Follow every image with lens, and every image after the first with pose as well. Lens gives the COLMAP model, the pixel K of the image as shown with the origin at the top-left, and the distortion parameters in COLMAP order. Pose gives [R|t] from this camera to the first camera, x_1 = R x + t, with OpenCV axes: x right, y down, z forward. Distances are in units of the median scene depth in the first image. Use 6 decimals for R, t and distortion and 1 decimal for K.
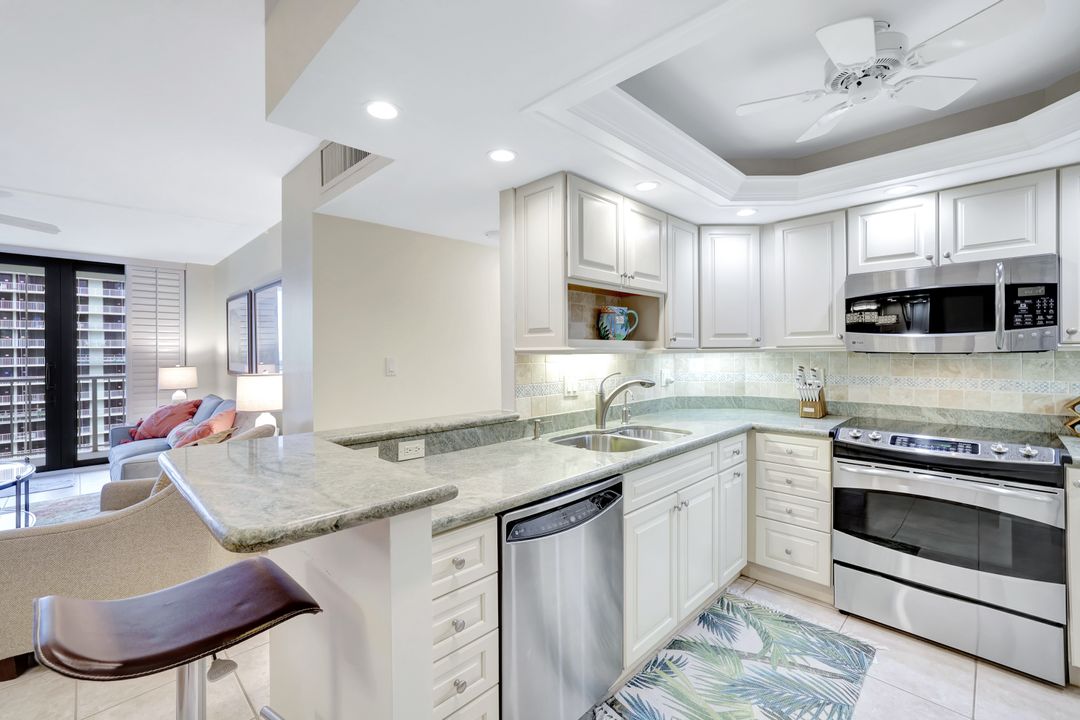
lens RADIAL K [[463.3, 0, 533.4], [0, 463.3, 353.8], [0, 0, 1]] dist [-0.041887, 0.022370]
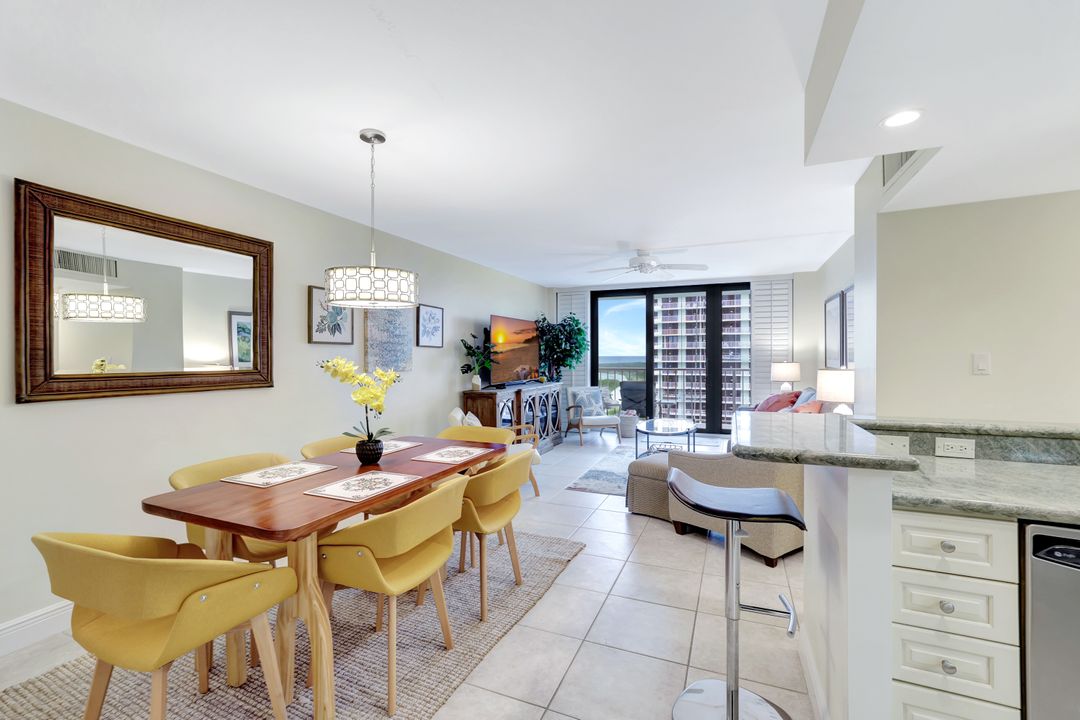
lens RADIAL K [[473.4, 0, 530.5], [0, 473.4, 352.0], [0, 0, 1]] dist [-0.043004, 0.014617]
pose [[0.365823, -0.001461, -0.930683, 0.188409], [-0.000196, 0.999999, -0.001647, 0.006730], [0.930684, 0.000784, 0.365822, -0.105998]]
